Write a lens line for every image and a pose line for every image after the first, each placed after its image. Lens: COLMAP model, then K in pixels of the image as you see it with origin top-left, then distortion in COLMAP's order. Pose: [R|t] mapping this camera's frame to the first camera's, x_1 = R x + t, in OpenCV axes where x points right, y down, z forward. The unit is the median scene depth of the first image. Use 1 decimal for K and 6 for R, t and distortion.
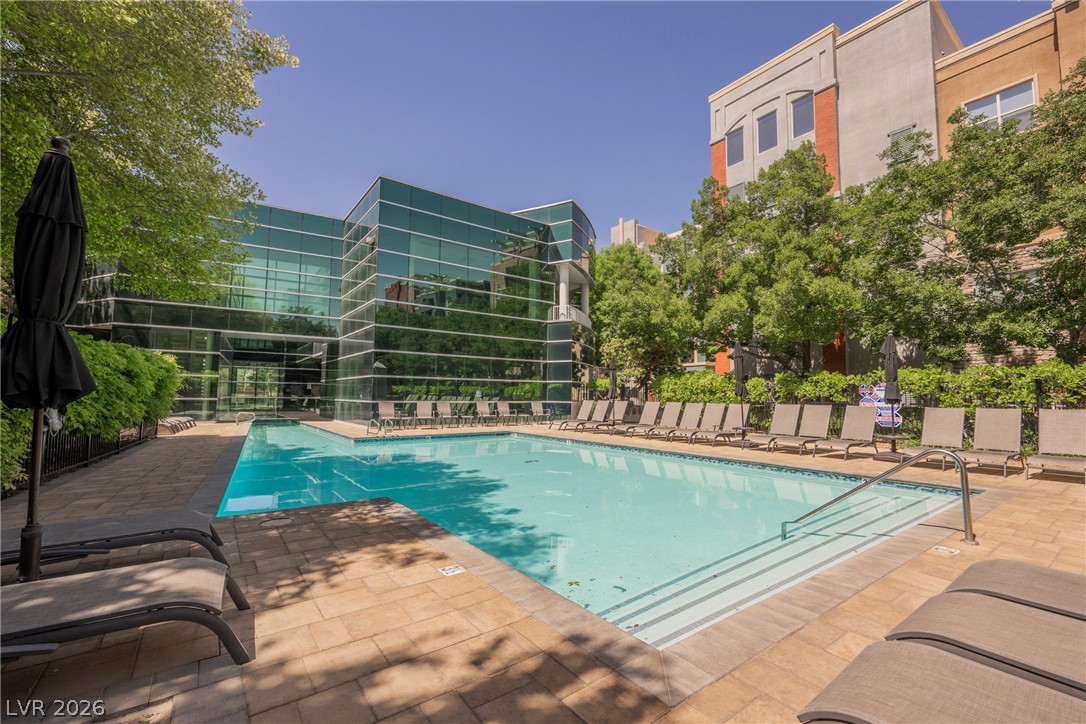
lens RADIAL K [[453.1, 0, 542.0], [0, 453.1, 361.6], [0, 0, 1]] dist [-0.000949, -0.000100]
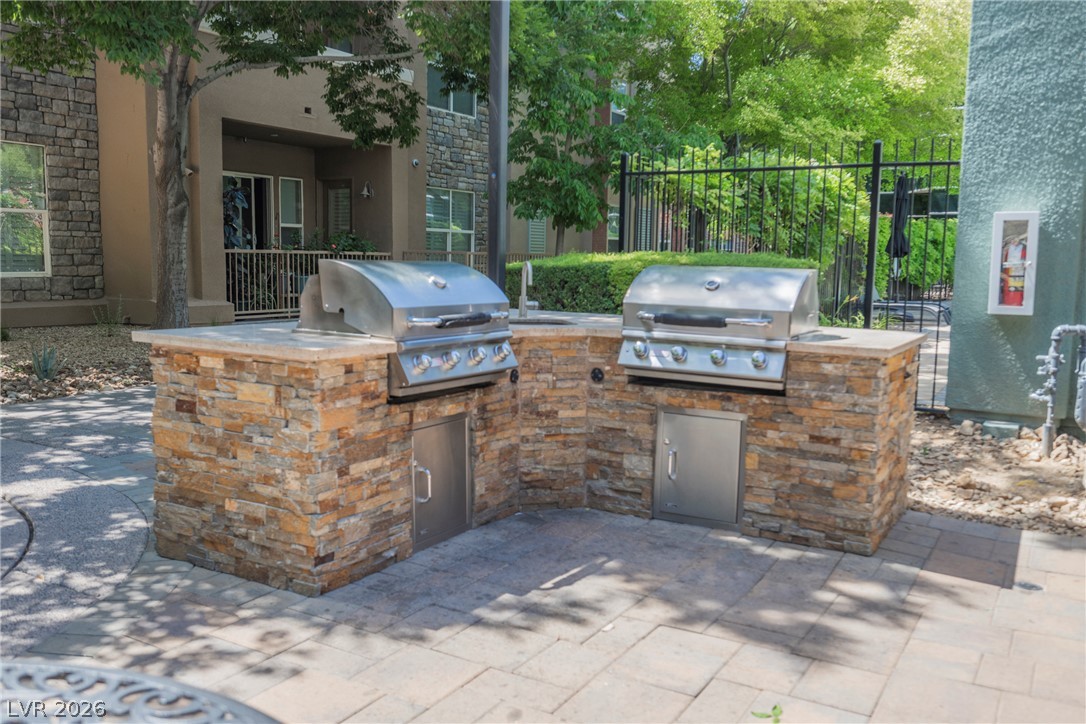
lens RADIAL K [[925.4, 0, 542.8], [0, 925.4, 361.5], [0, 0, 1]] dist [0.000007, -0.000645]
pose [[0.393698, 0.105694, -0.913143, 1.204158], [0.052277, 0.989186, 0.137035, -0.061306], [0.917752, -0.101687, 0.383915, -1.186543]]
